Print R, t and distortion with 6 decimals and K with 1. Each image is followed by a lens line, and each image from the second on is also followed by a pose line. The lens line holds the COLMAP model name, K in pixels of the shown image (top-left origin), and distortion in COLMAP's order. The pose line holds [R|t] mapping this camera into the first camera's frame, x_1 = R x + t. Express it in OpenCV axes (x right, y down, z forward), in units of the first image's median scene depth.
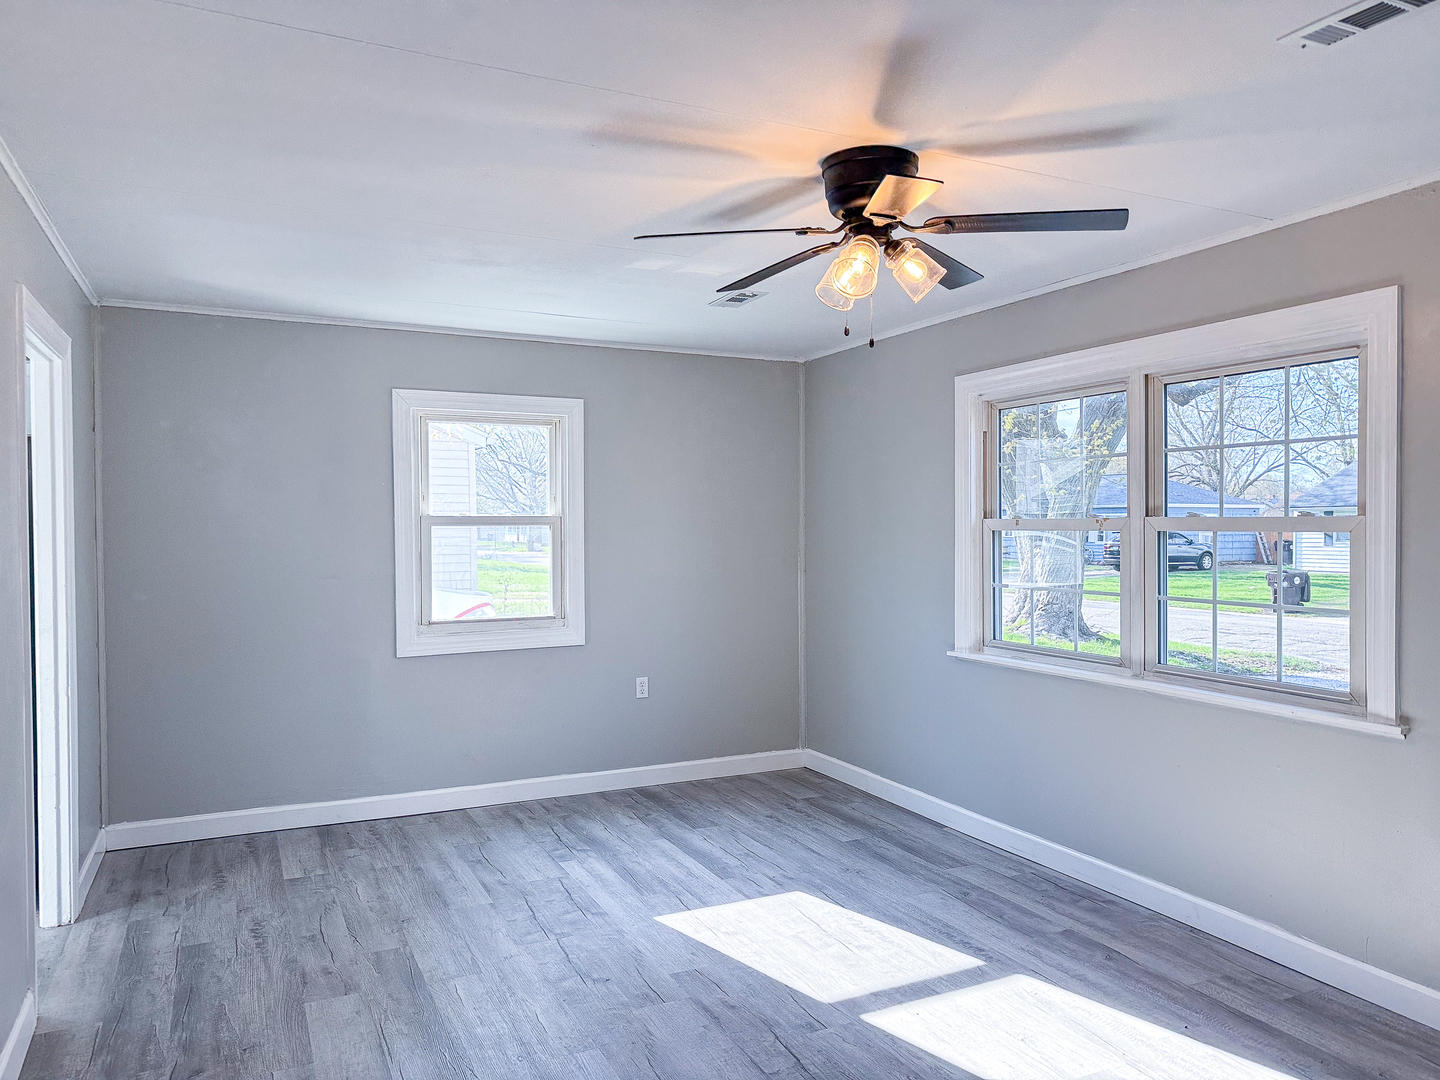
lens RADIAL K [[1069.8, 0, 720.0], [0, 1069.8, 540.0], [0, 0, 1]] dist [-0.004118, 0.035993]
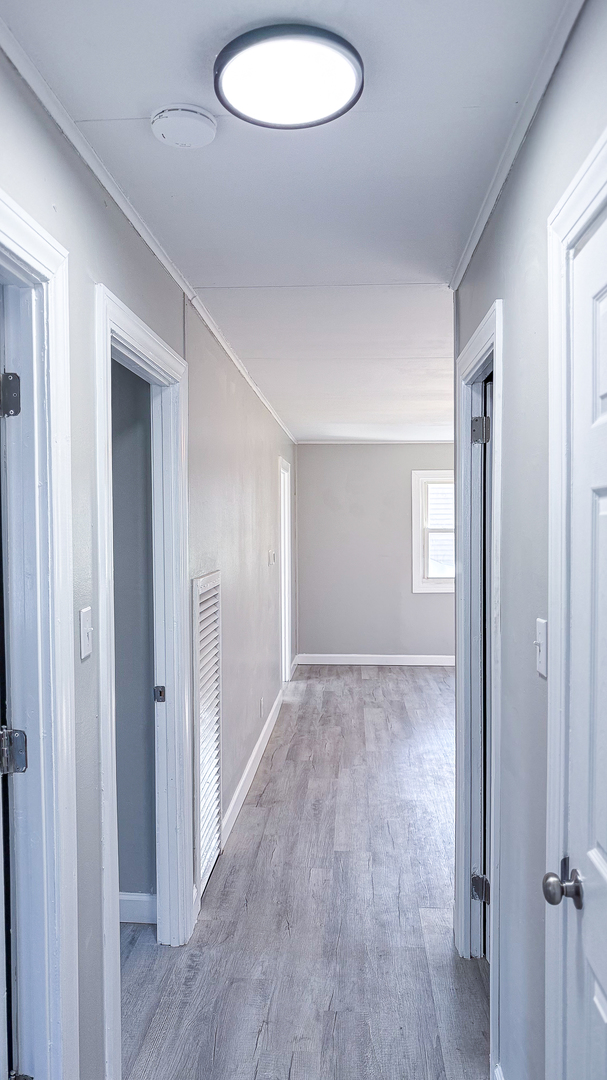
lens RADIAL K [[759.2, 0, 303.5], [0, 759.2, 540.0], [0, 0, 1]] dist [0.000010, -0.000014]
pose [[0.879153, 0.012708, -0.476370, 0.299782], [-0.008045, 0.999898, 0.011827, -0.018692], [0.476472, -0.006566, 0.879165, -0.589865]]
